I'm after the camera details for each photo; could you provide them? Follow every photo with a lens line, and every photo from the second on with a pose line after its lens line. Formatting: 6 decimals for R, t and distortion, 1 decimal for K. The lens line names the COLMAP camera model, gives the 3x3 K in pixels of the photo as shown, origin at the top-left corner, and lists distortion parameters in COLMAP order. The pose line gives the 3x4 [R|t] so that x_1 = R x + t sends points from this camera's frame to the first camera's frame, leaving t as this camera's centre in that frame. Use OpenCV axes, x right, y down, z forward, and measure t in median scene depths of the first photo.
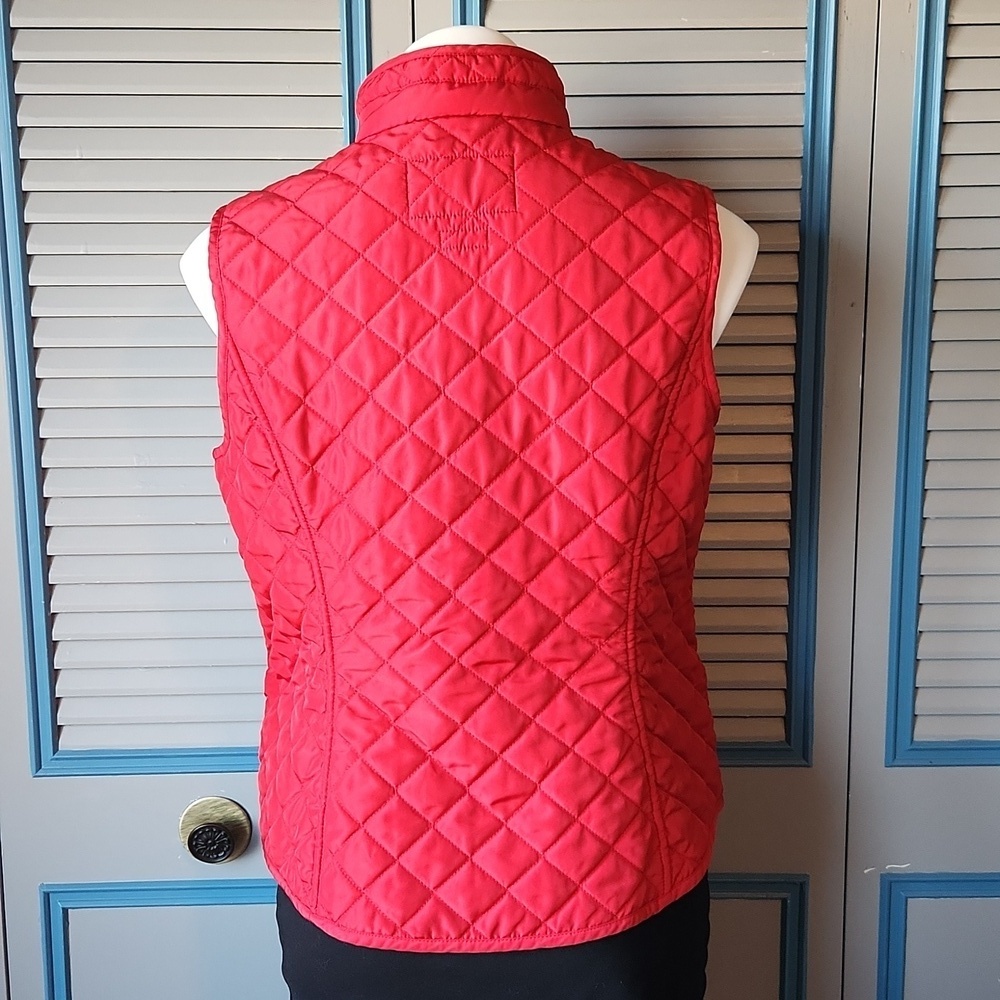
lens RADIAL K [[1432.1, 0, 505.9], [0, 1432.1, 526.6], [0, 0, 1]] dist [0.092595, -0.121363]
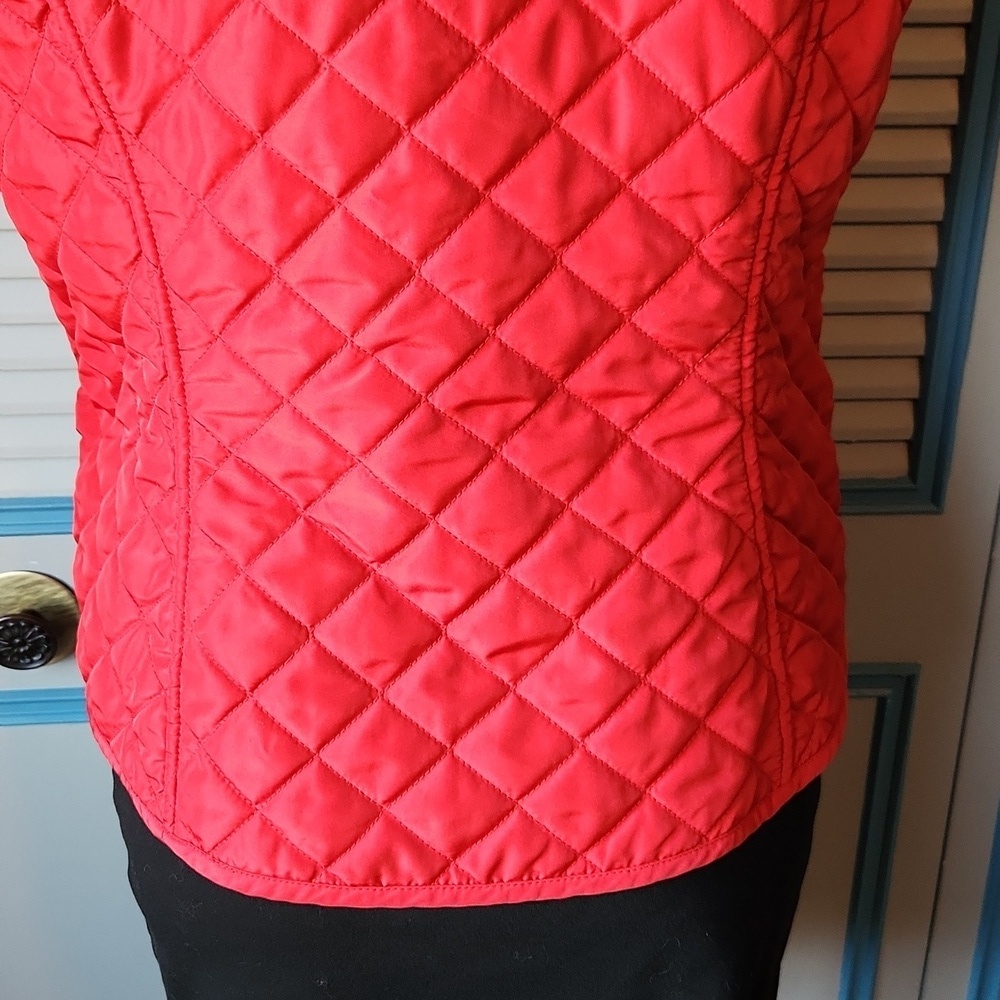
lens RADIAL K [[1359.3, 0, 478.2], [0, 1359.3, 453.6], [0, 0, 1]] dist [0.074673, -0.050869]
pose [[0.998539, -0.009411, 0.053219, -0.040832], [-0.002304, 0.976416, 0.215887, 0.007212], [-0.053995, -0.215694, 0.974967, 0.517320]]
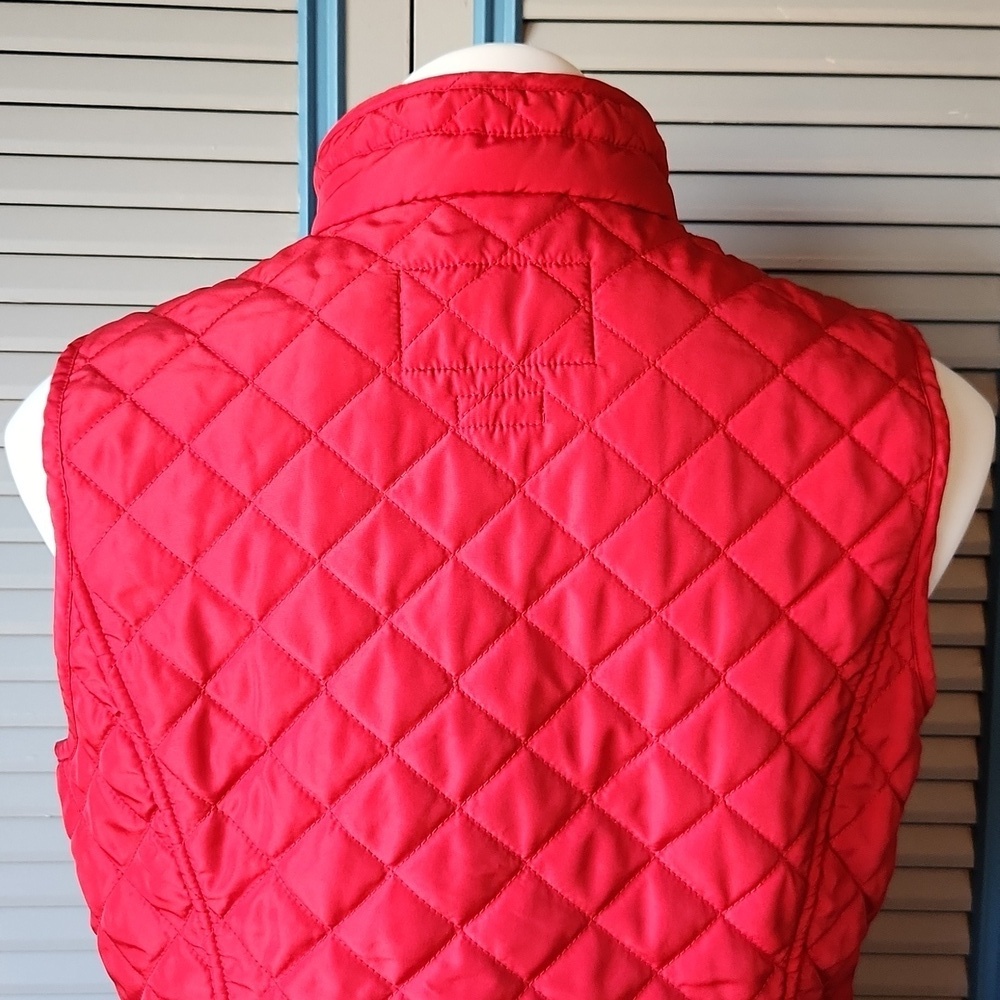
lens RADIAL K [[1372.7, 0, 498.4], [0, 1372.7, 536.8], [0, 0, 1]] dist [0.068898, -0.037329]
pose [[0.999656, 0.020352, 0.016539, -0.036338], [-0.019487, 0.998514, -0.050896, -0.120913], [-0.017550, 0.050557, 0.998567, 0.459852]]
